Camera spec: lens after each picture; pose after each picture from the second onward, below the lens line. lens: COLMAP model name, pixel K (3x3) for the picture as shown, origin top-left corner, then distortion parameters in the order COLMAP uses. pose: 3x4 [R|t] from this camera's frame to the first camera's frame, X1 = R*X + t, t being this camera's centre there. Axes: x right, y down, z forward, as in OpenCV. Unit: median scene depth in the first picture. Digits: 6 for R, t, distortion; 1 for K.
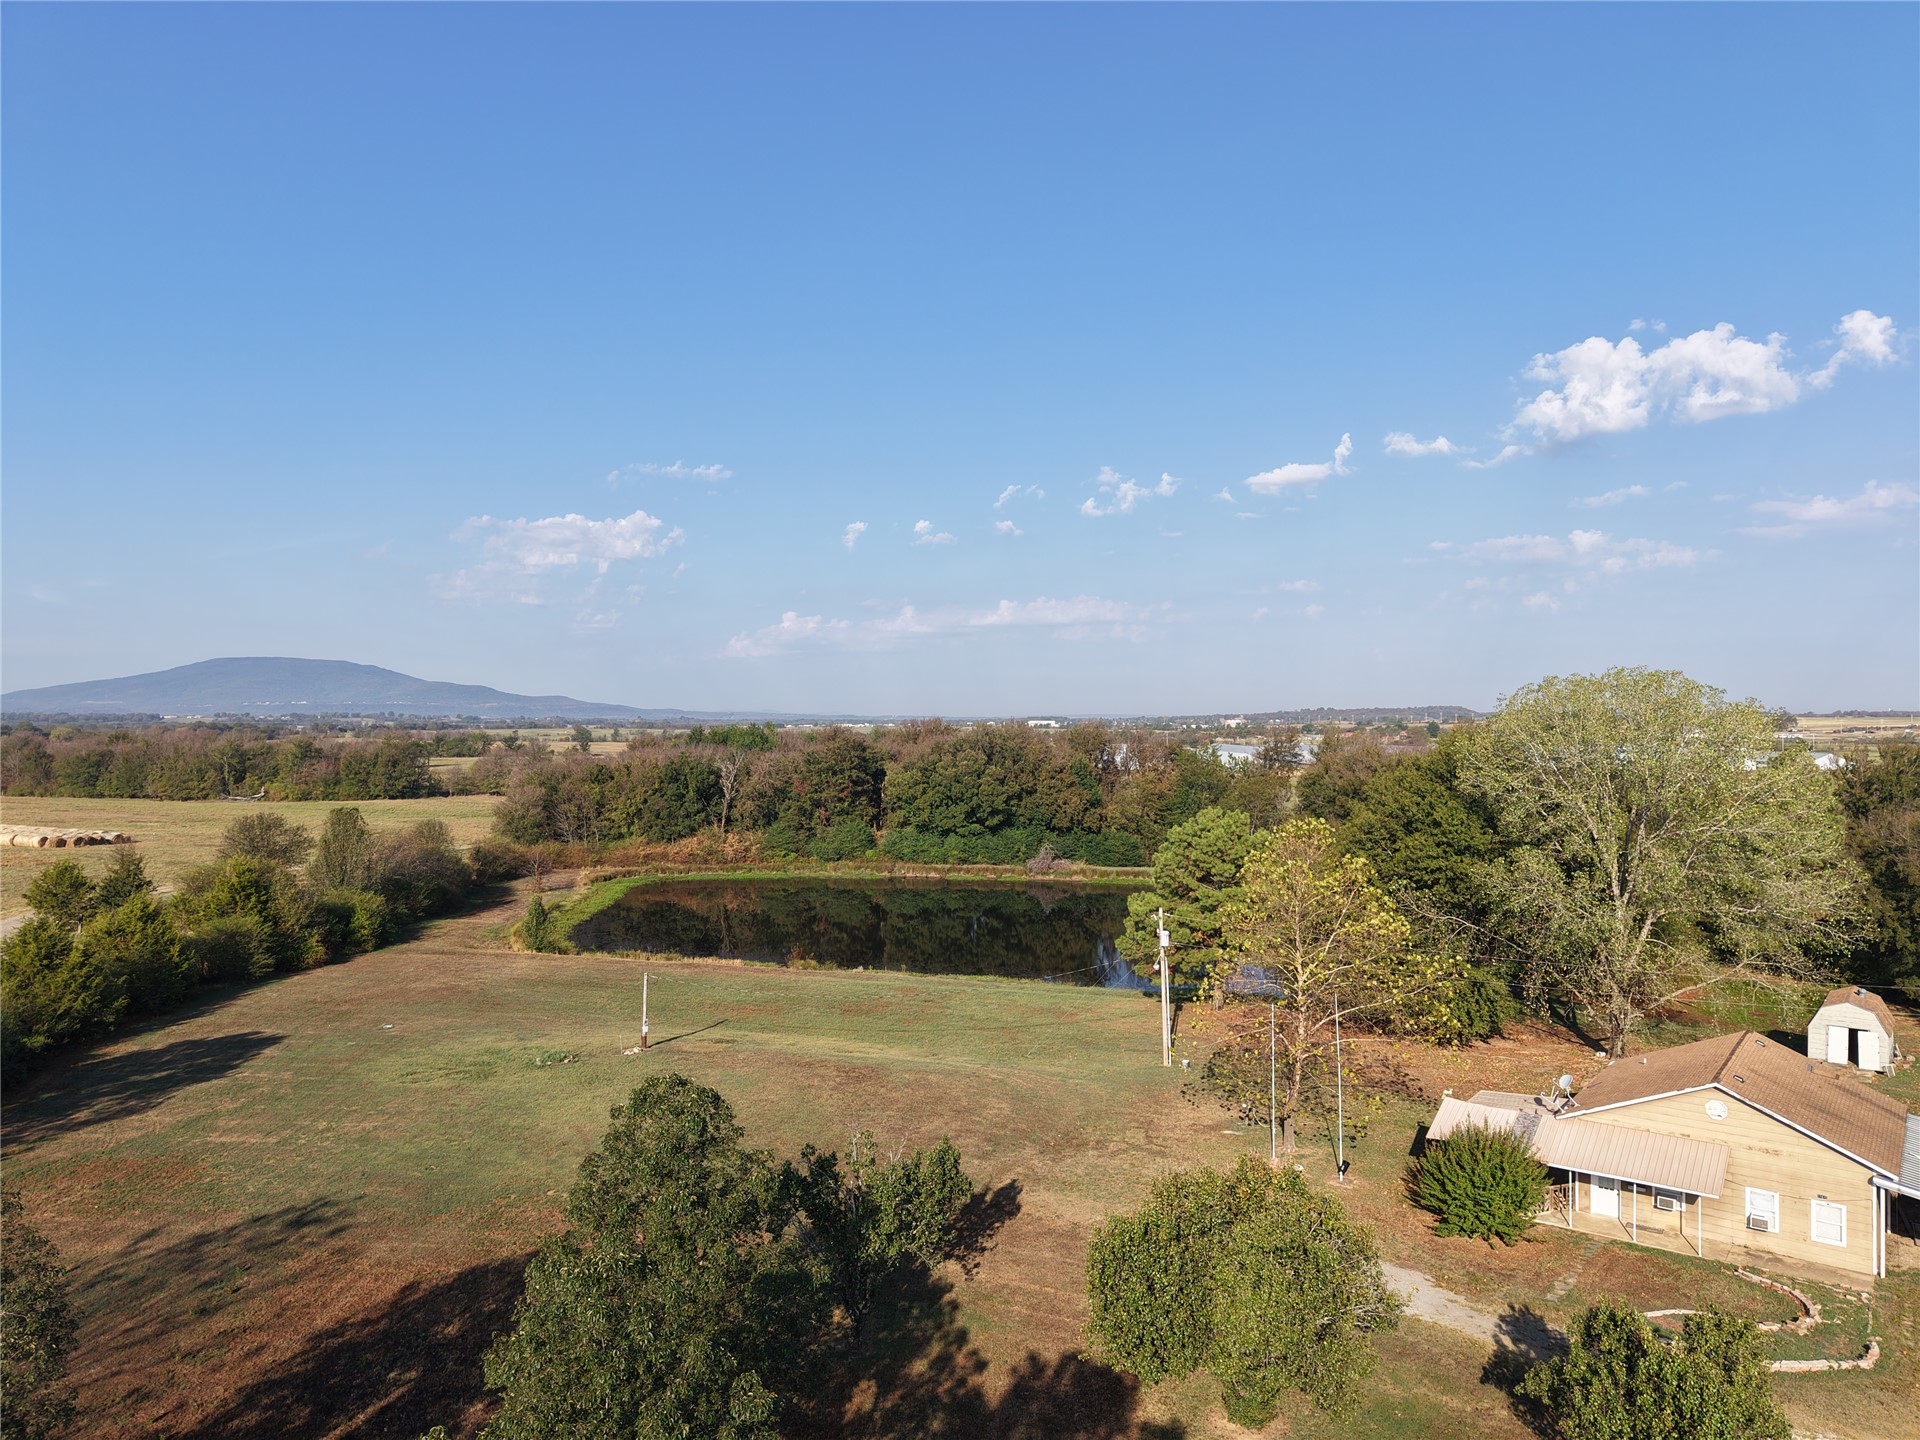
lens RADIAL K [[1307.9, 0, 951.2], [0, 1307.9, 716.4], [0, 0, 1]] dist [0.024174, -0.017832]
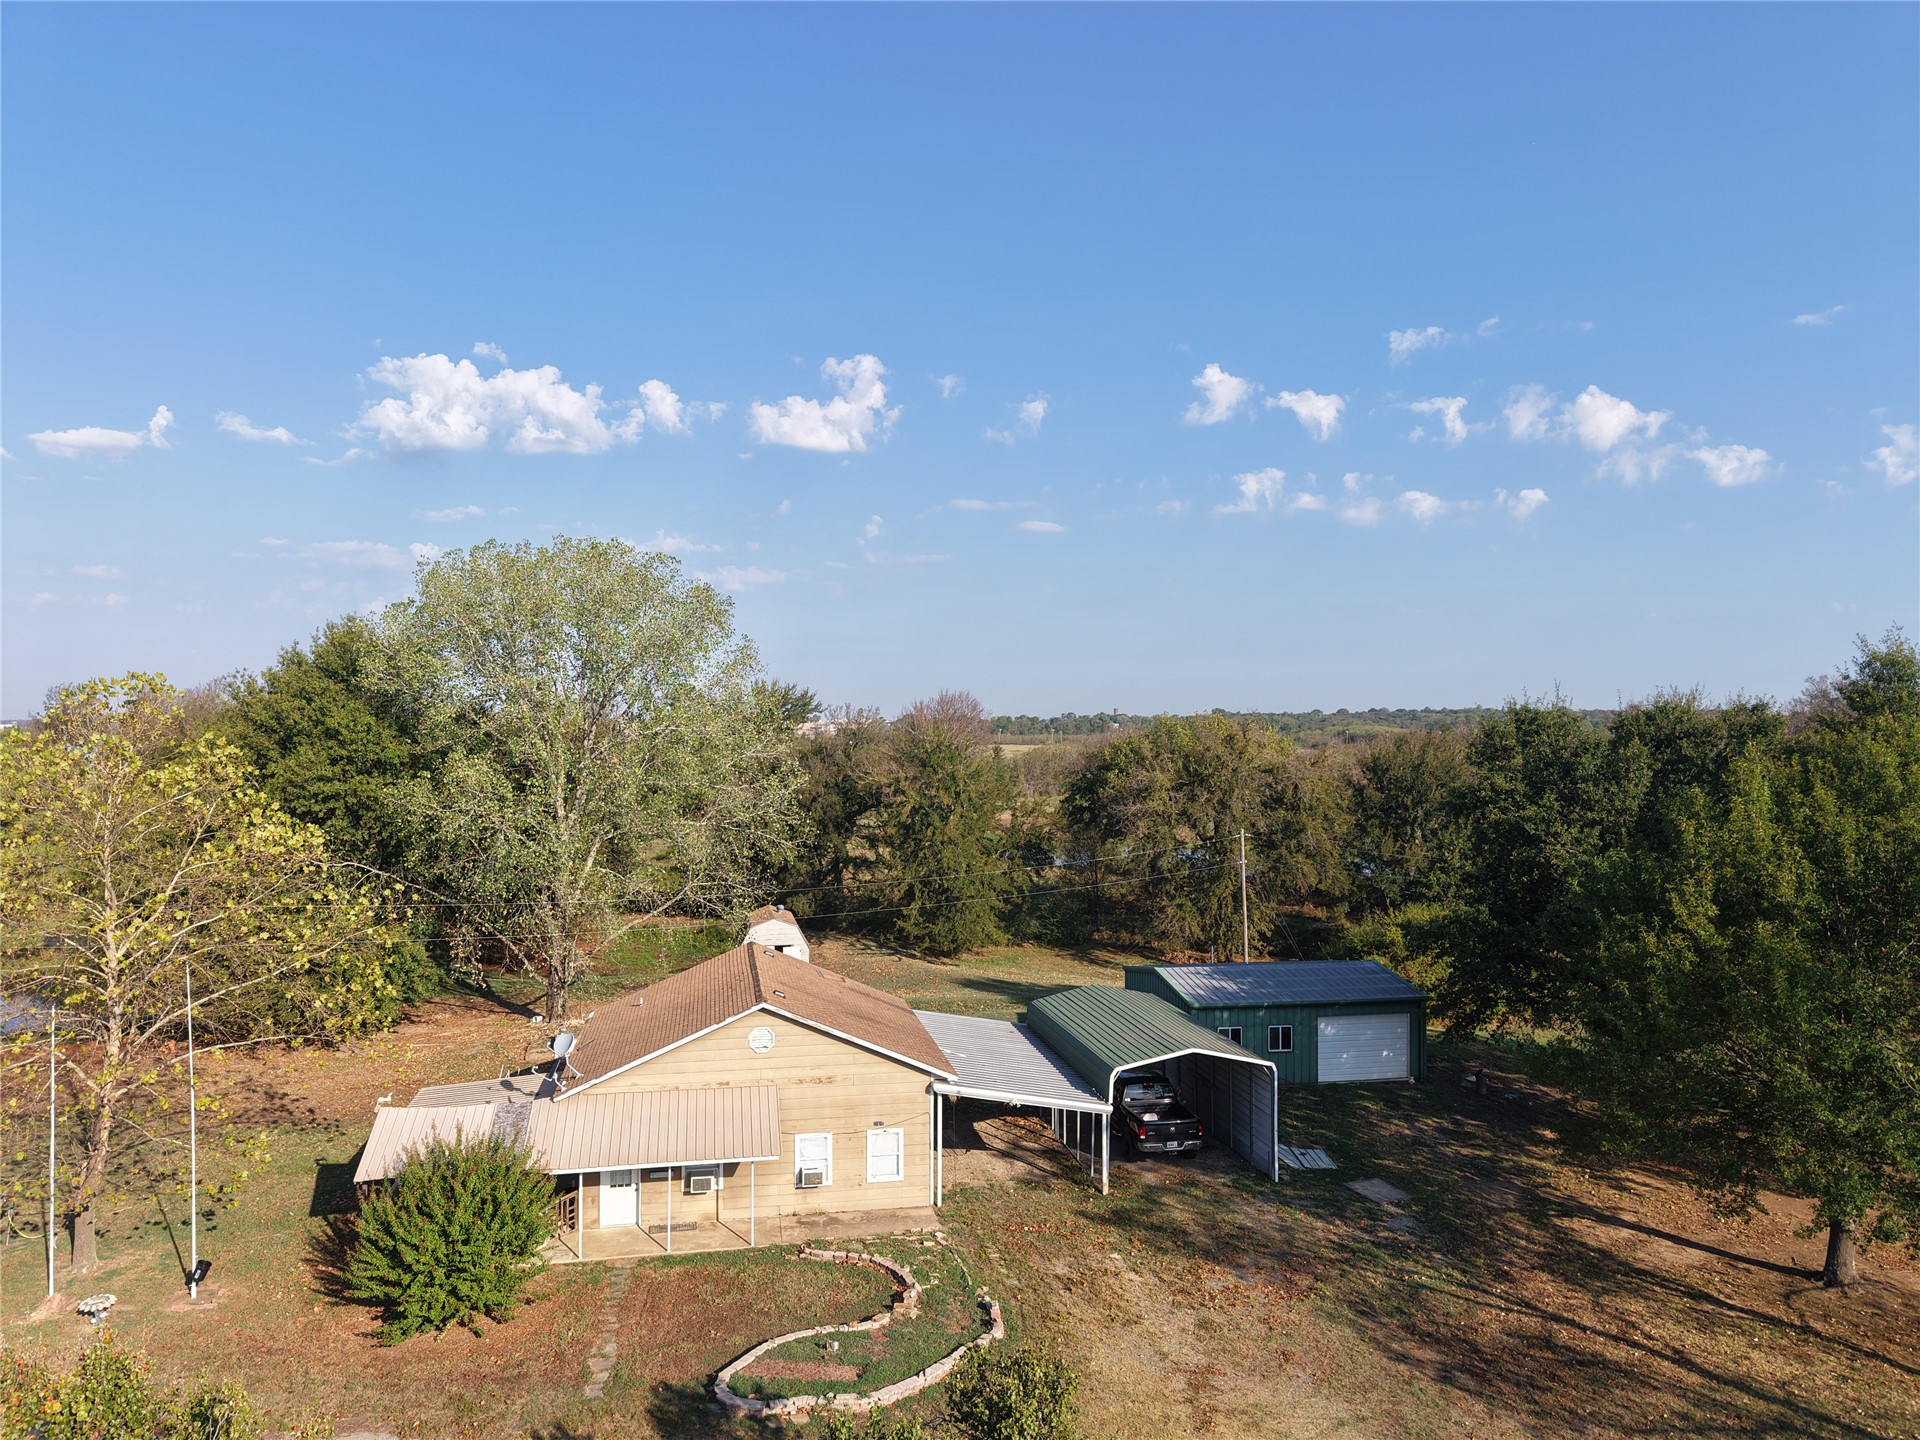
lens RADIAL K [[1255.0, 0, 960.0], [0, 1255.0, 720.0], [0, 0, 1]] dist [0.031365, -0.034864]
pose [[0.652634, 0.016246, 0.757499, 0.108616], [-0.004058, 0.999831, -0.017947, 0.127393], [-0.757663, 0.008639, 0.652589, 0.439980]]
